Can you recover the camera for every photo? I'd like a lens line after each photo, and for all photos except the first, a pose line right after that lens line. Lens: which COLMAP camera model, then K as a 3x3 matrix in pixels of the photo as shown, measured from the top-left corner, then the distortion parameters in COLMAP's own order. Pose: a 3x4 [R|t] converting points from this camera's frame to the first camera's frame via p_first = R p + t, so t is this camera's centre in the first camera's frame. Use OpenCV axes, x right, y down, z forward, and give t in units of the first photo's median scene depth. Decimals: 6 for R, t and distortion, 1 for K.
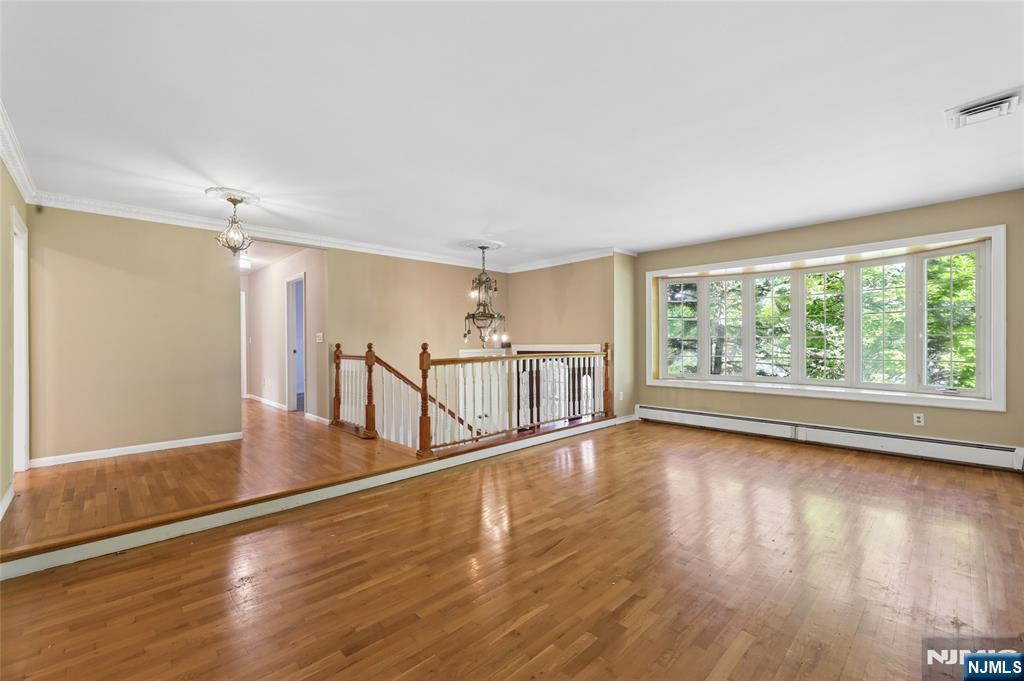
lens RADIAL K [[423.7, 0, 516.5], [0, 423.7, 341.9], [0, 0, 1]] dist [-0.002067, -0.000246]
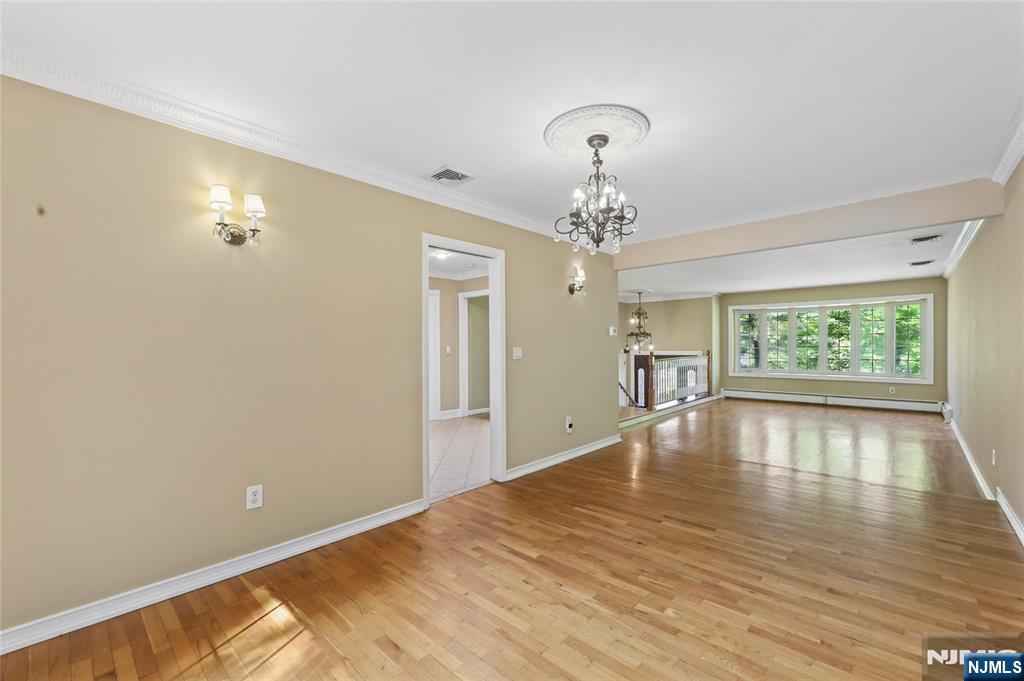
lens RADIAL K [[428.4, 0, 511.6], [0, 428.4, 345.3], [0, 0, 1]] dist [-0.000801, -0.000035]
pose [[0.998314, -0.002410, 0.057992, -0.897747], [0.002359, 0.999997, 0.000937, -0.027283], [-0.057994, -0.000799, 0.998317, -0.852623]]
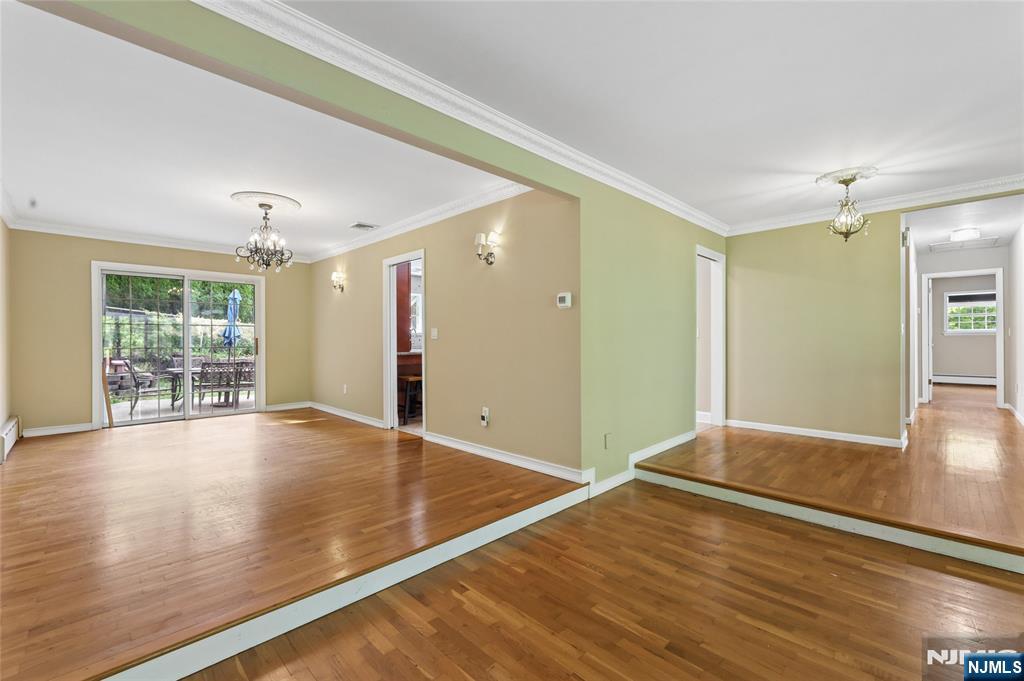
lens RADIAL K [[428.3, 0, 512.0], [0, 428.3, 340.5], [0, 0, 1]] dist [-0.002213, -0.000211]
pose [[0.026336, 0.010144, -0.999602, 0.209617], [0.005110, 0.999934, 0.010282, -0.001301], [0.999640, -0.005379, 0.026282, 0.213154]]
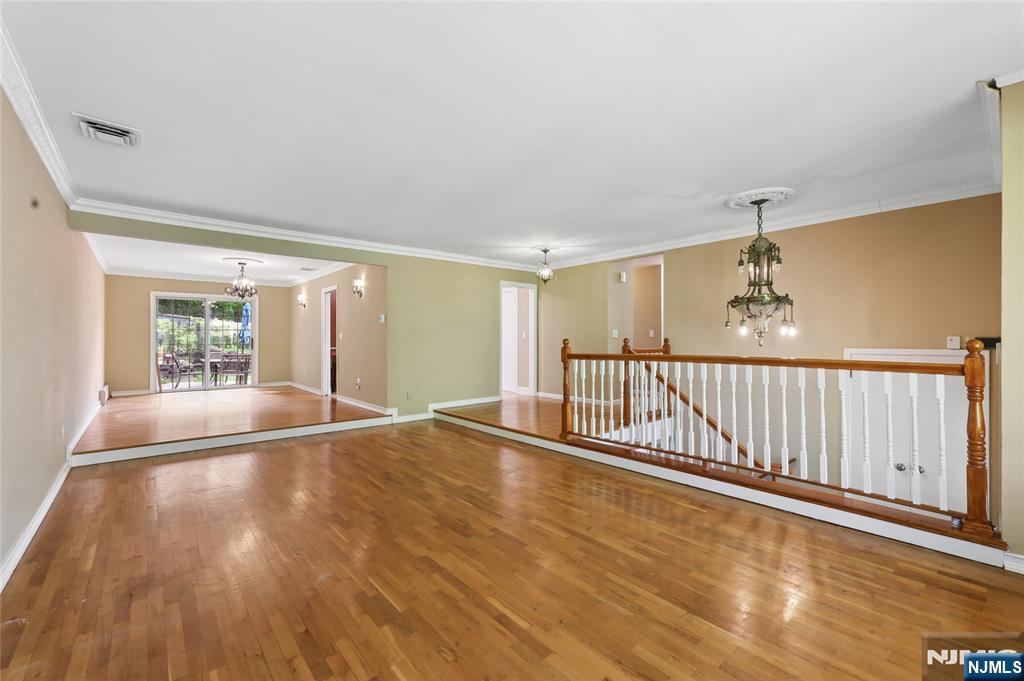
lens RADIAL K [[427.7, 0, 512.9], [0, 427.7, 333.8], [0, 0, 1]] dist [-0.003082, -0.000248]
pose [[-0.050485, -0.003191, -0.998720, 0.857539], [0.004745, 0.999983, -0.003435, -0.007351], [0.998714, -0.004913, -0.050469, 0.833651]]
